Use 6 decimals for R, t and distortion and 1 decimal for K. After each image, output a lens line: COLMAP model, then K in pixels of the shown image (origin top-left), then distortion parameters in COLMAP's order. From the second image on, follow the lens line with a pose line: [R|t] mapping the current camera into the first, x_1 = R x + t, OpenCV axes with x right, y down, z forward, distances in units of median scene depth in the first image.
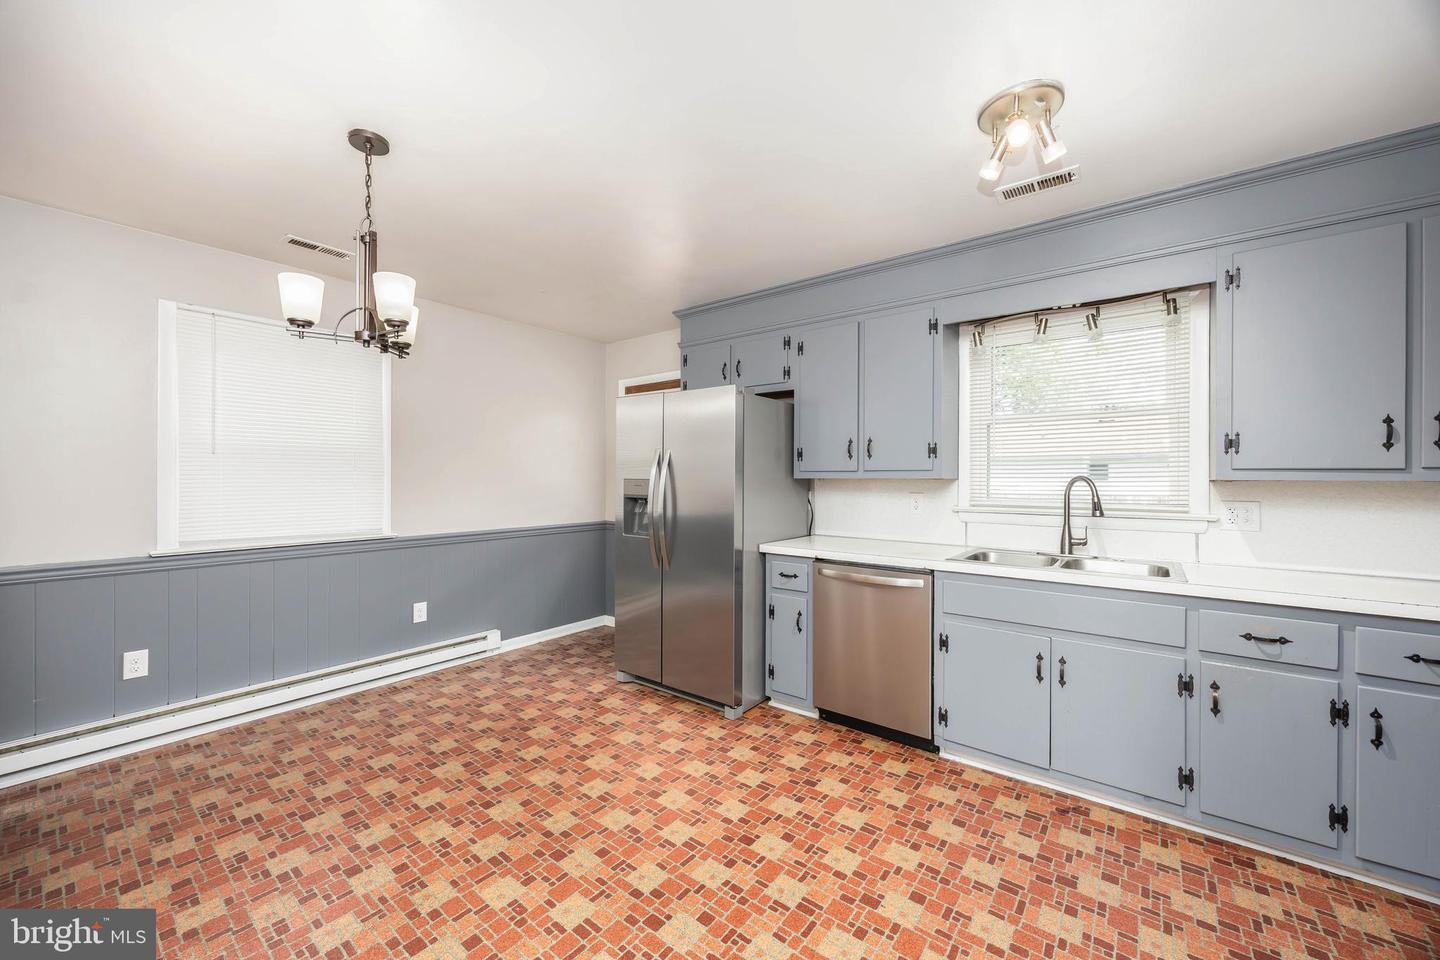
lens RADIAL K [[558.6, 0, 730.5], [0, 558.6, 478.1], [0, 0, 1]] dist [0.000310, 0.001333]
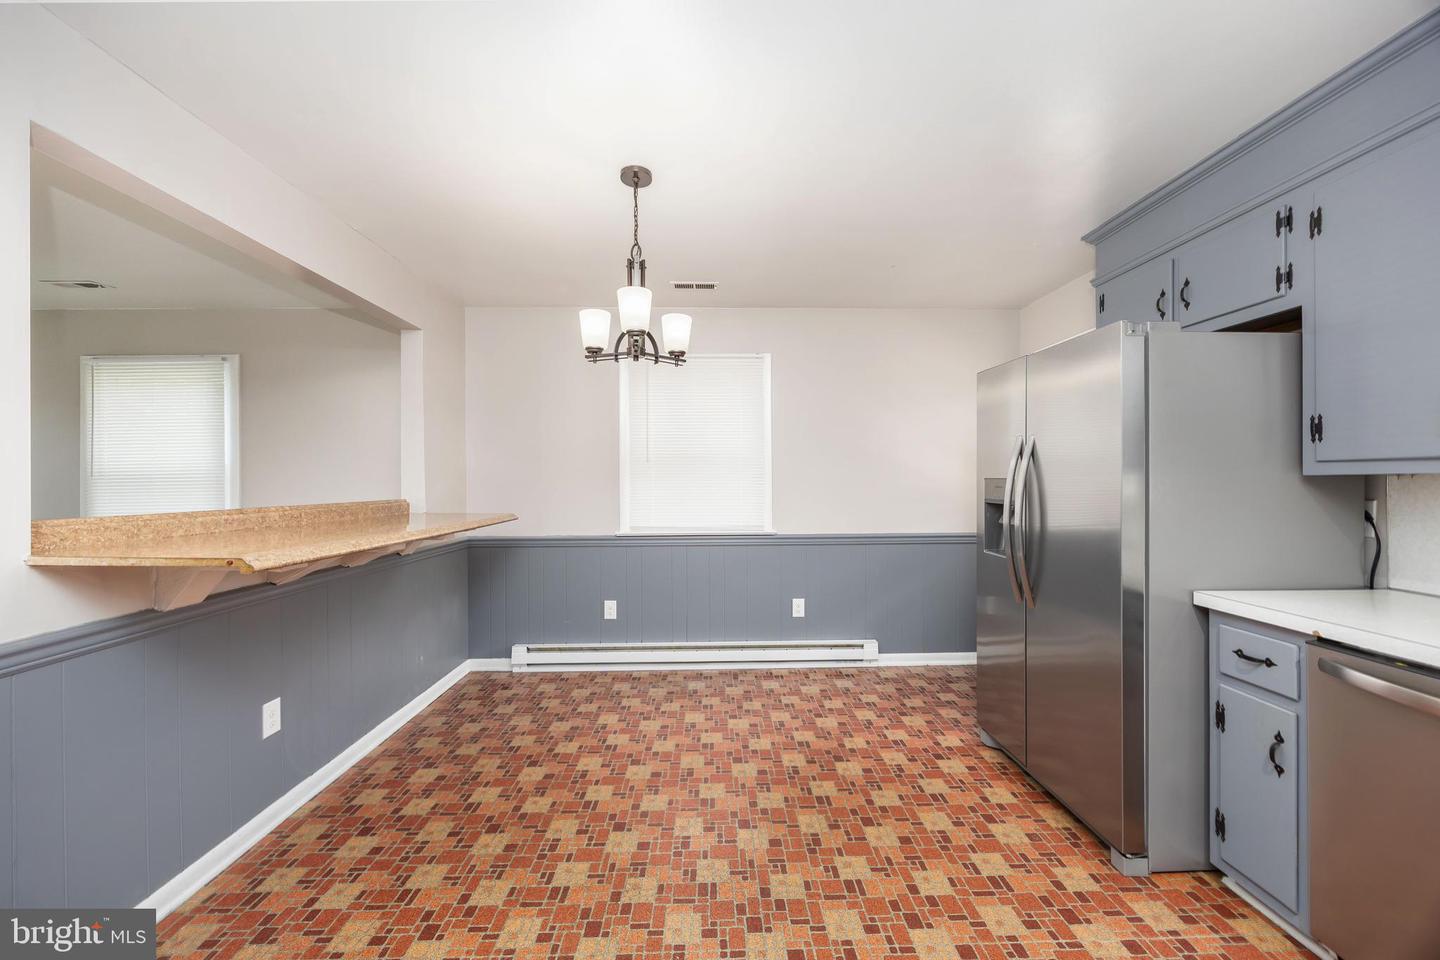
lens RADIAL K [[558.6, 0, 719.4], [0, 558.6, 480.4], [0, 0, 1]] dist [0.000310, 0.001333]
pose [[0.625518, -0.004806, -0.780195, 0.179970], [0.006235, 0.999980, -0.001161, 0.002490], [0.780185, -0.004138, 0.625535, 0.244095]]
